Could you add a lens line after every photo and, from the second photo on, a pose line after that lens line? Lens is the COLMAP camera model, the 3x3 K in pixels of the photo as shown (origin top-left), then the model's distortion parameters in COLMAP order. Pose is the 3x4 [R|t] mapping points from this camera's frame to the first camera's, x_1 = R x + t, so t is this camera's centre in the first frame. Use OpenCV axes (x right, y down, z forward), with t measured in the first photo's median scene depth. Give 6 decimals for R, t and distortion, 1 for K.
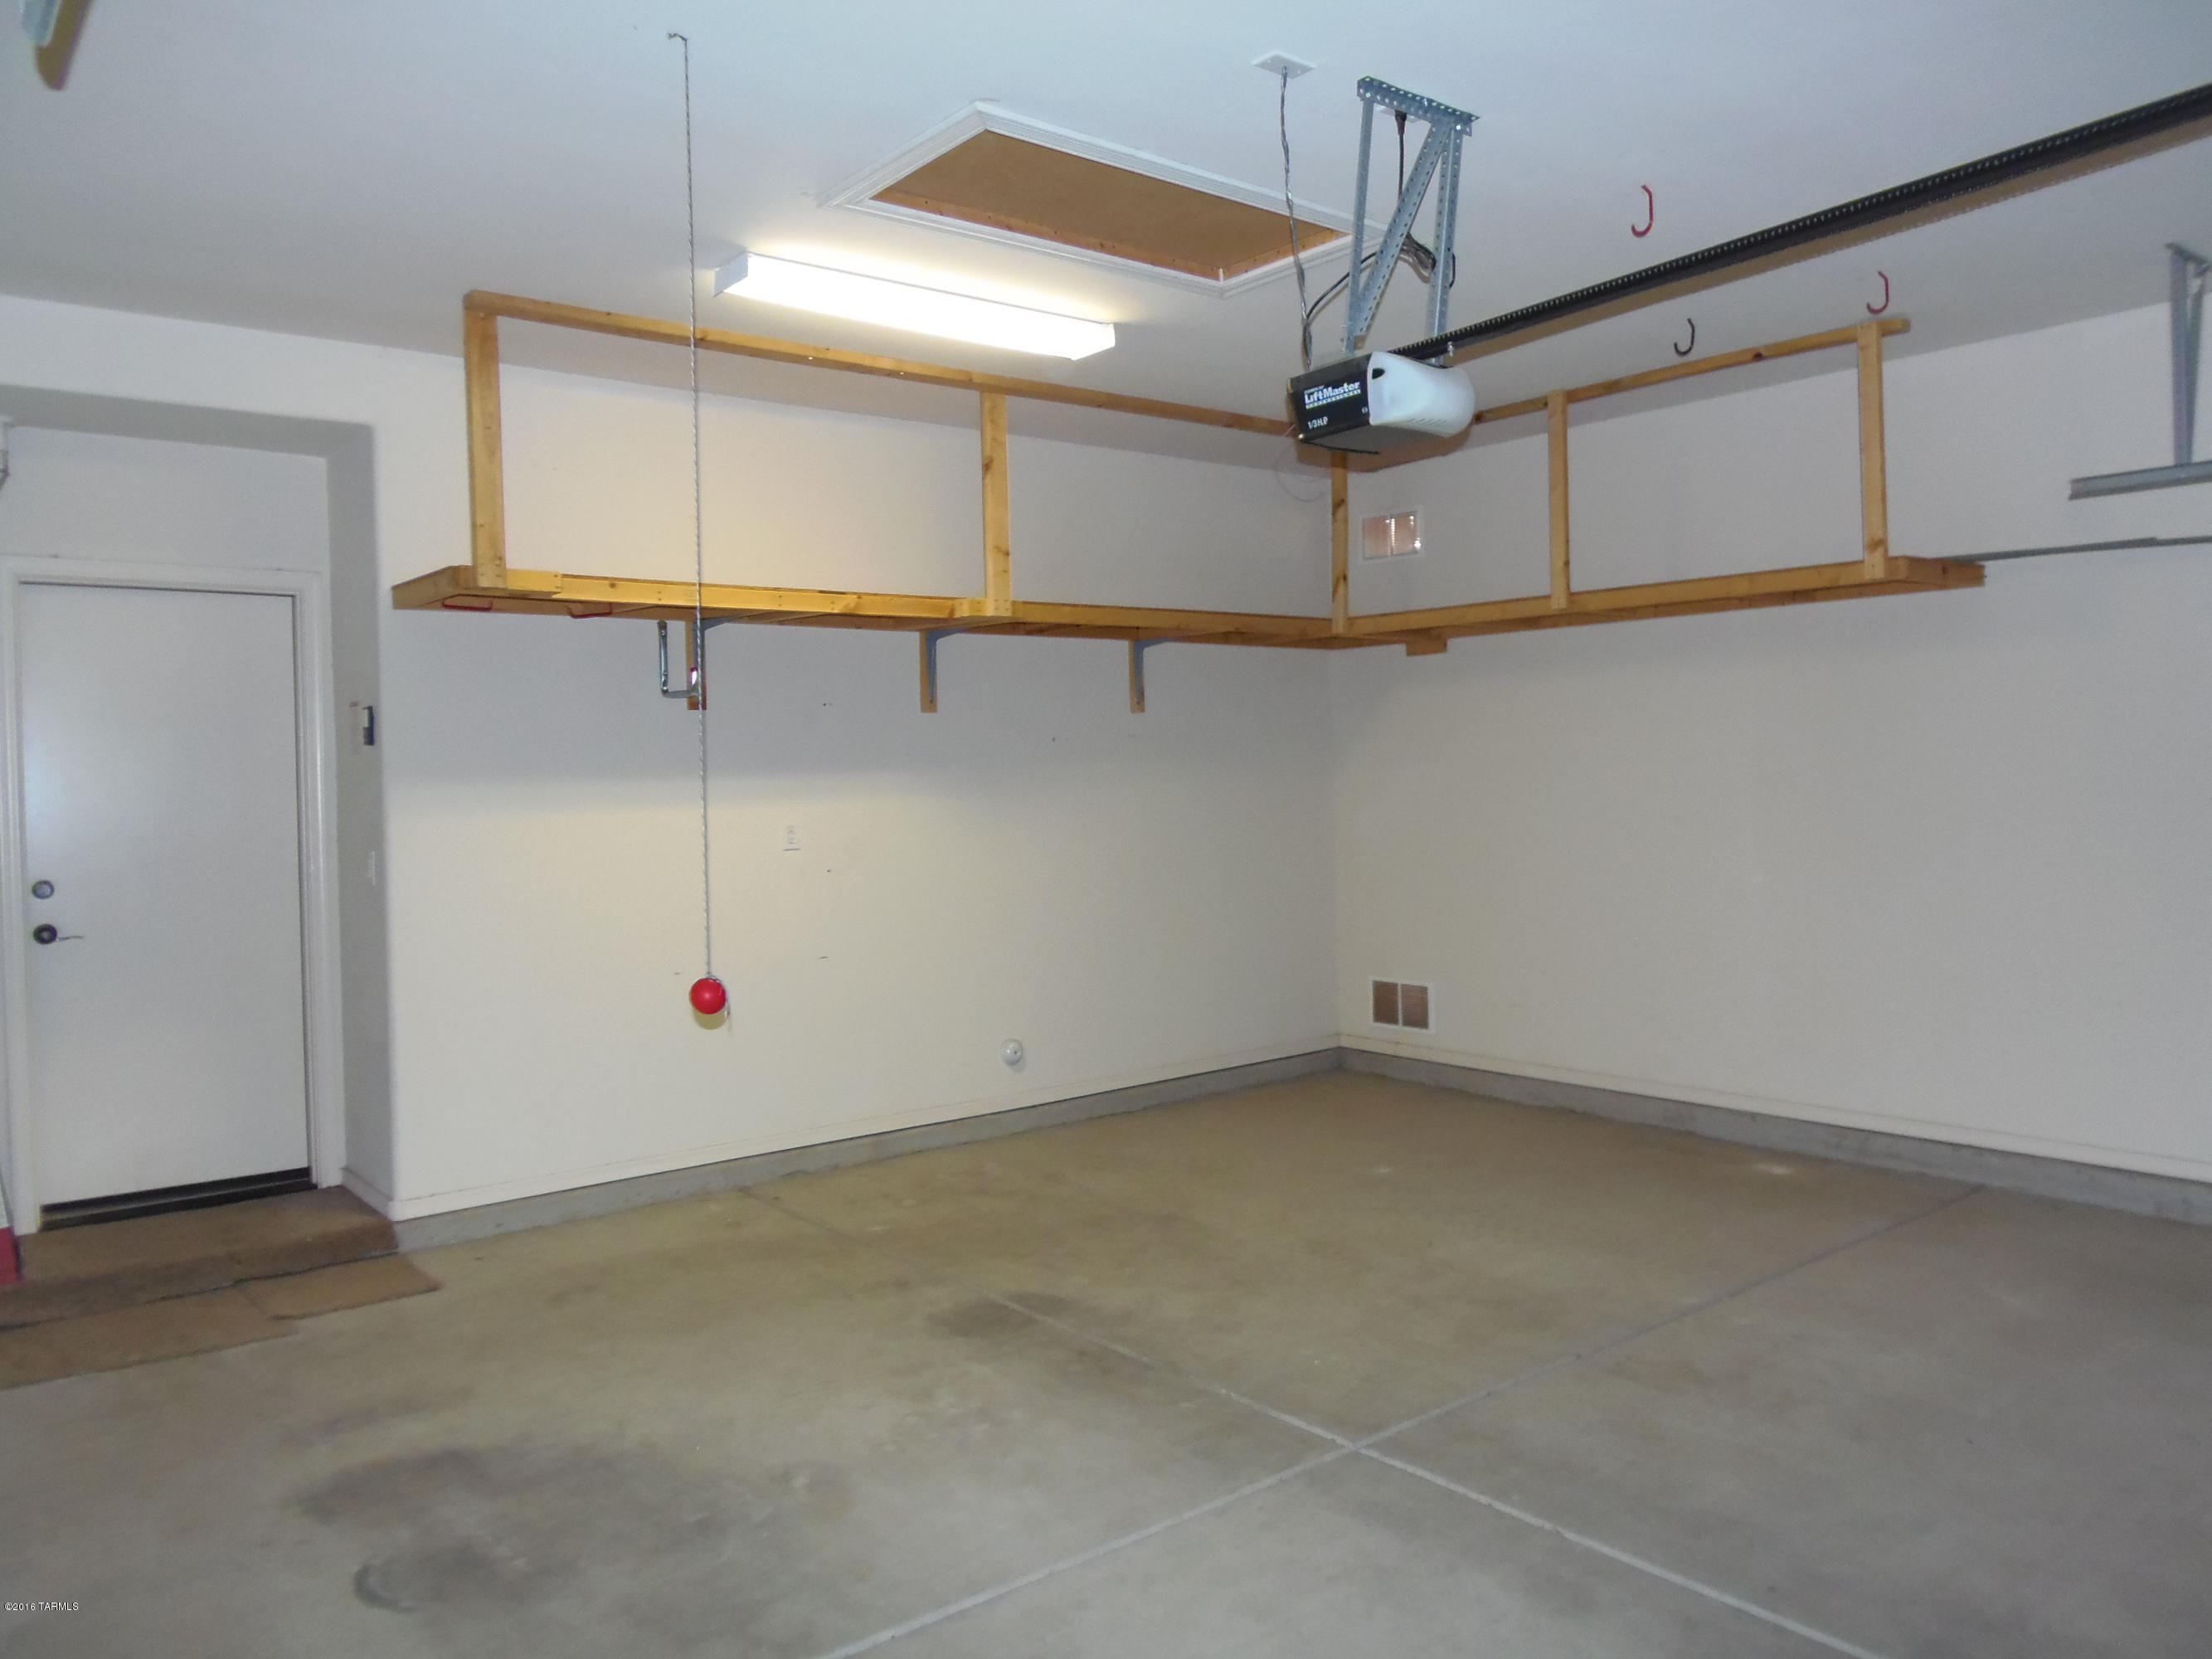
lens RADIAL K [[1635.1, 0, 1140.7], [0, 1635.1, 799.7], [0, 0, 1]] dist [0.002829, 0.001144]
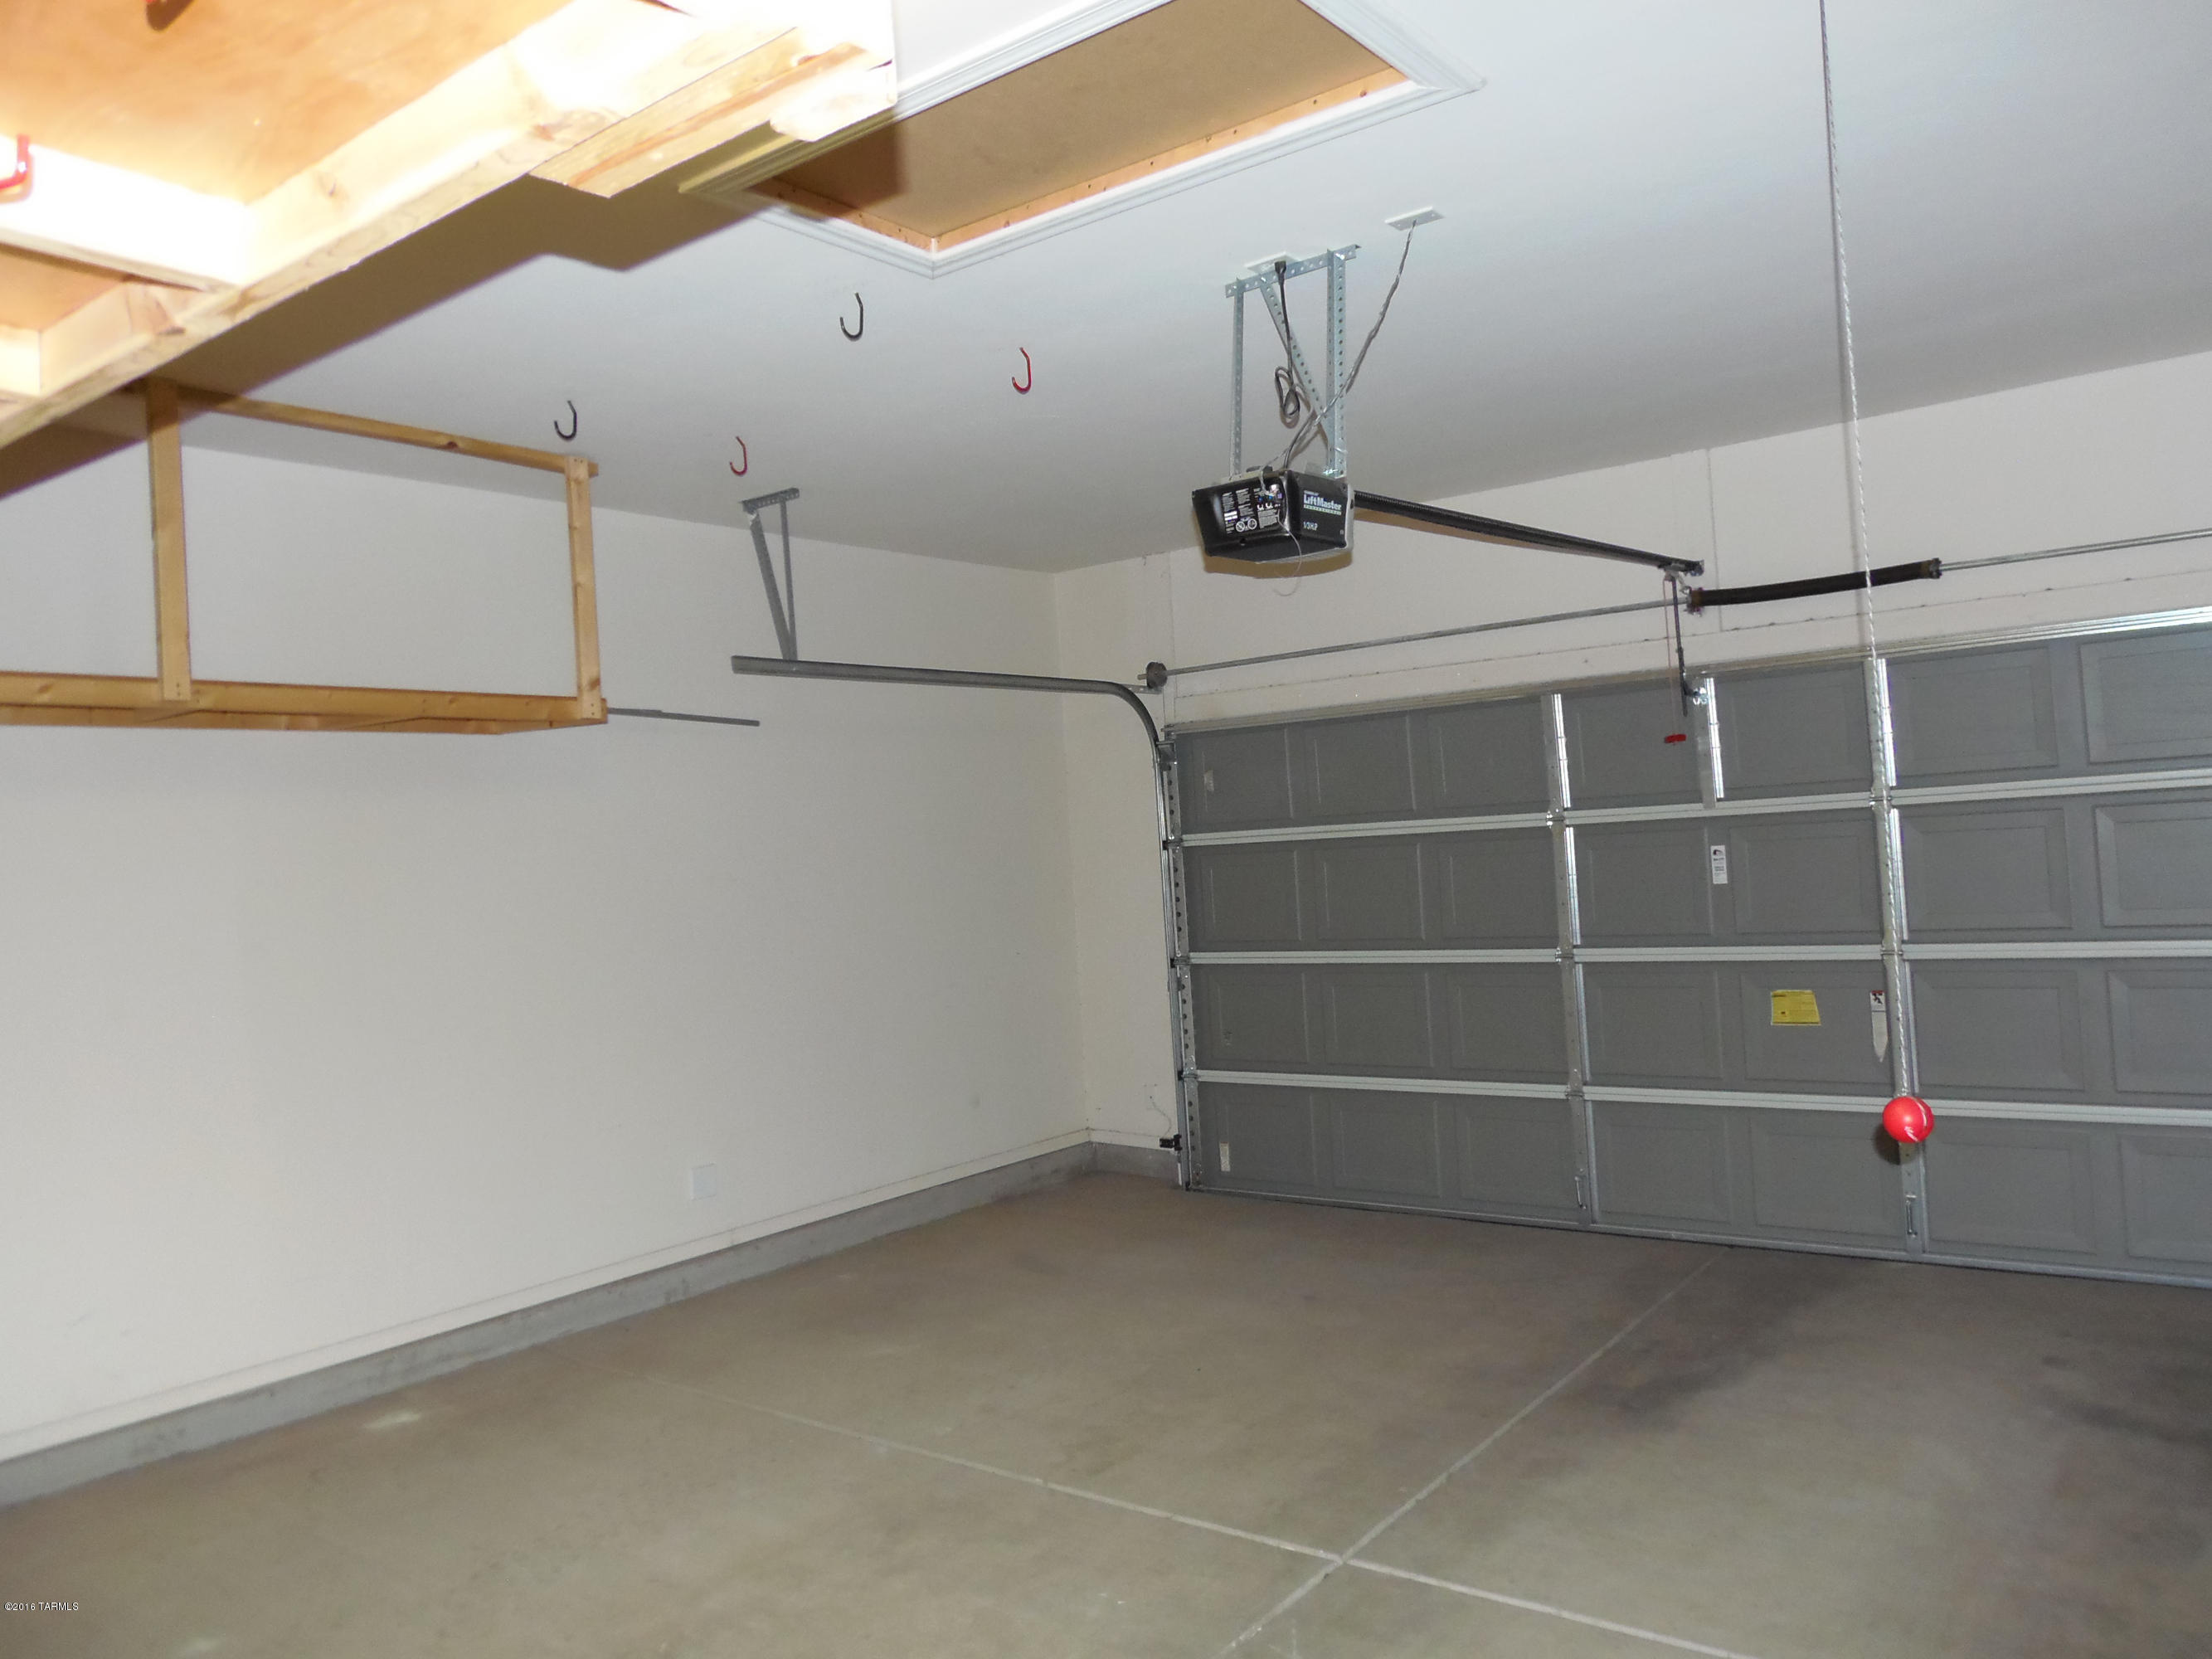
lens RADIAL K [[1635.1, 0, 1140.7], [0, 1635.1, 799.7], [0, 0, 1]] dist [0.002829, 0.001144]
pose [[-0.223366, 0.060496, 0.972856, -0.529707], [0.081575, 0.995731, -0.043189, -0.016449], [-0.971315, 0.069714, -0.227347, 0.843210]]
